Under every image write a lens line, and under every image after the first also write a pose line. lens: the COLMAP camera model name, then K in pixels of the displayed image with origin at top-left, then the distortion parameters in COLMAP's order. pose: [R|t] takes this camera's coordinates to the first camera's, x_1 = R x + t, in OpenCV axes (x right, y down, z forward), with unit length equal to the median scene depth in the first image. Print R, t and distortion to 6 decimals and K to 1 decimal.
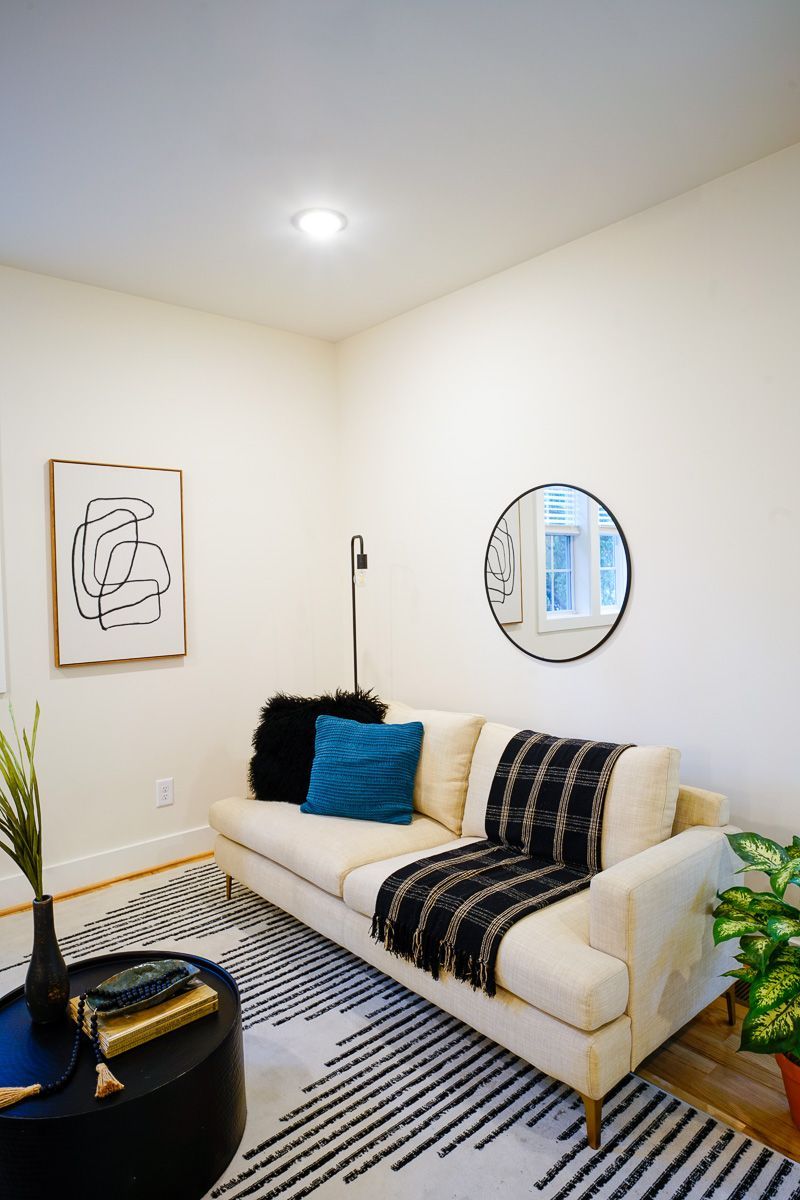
lens RADIAL K [[716.9, 0, 393.1], [0, 716.9, 597.9], [0, 0, 1]] dist [-0.023740, 0.007575]
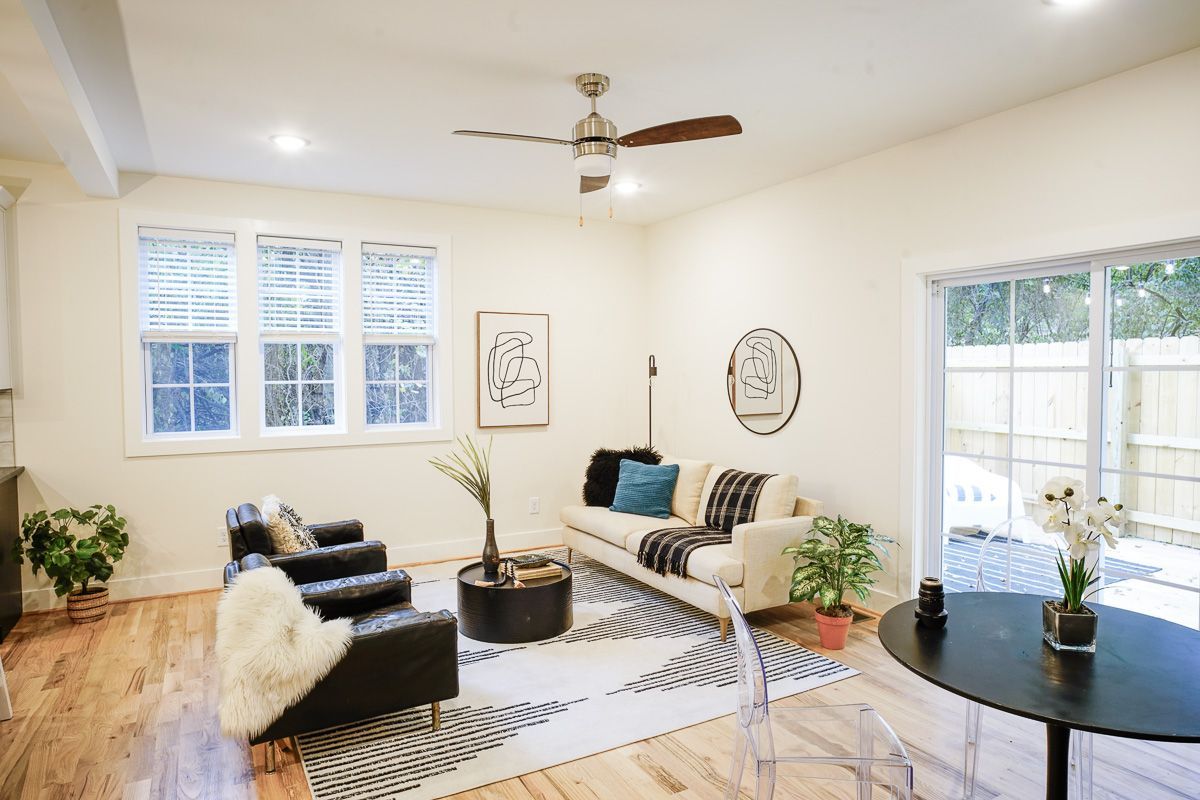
lens RADIAL K [[716.9, 0, 601.9], [0, 716.9, 400.8], [0, 0, 1]] dist [-0.023740, 0.007575]
pose [[0.980203, 0.026421, -0.196226, 0.229907], [-0.023418, 0.999571, 0.017611, -0.012172], [0.196608, -0.012667, 0.980400, -0.891711]]
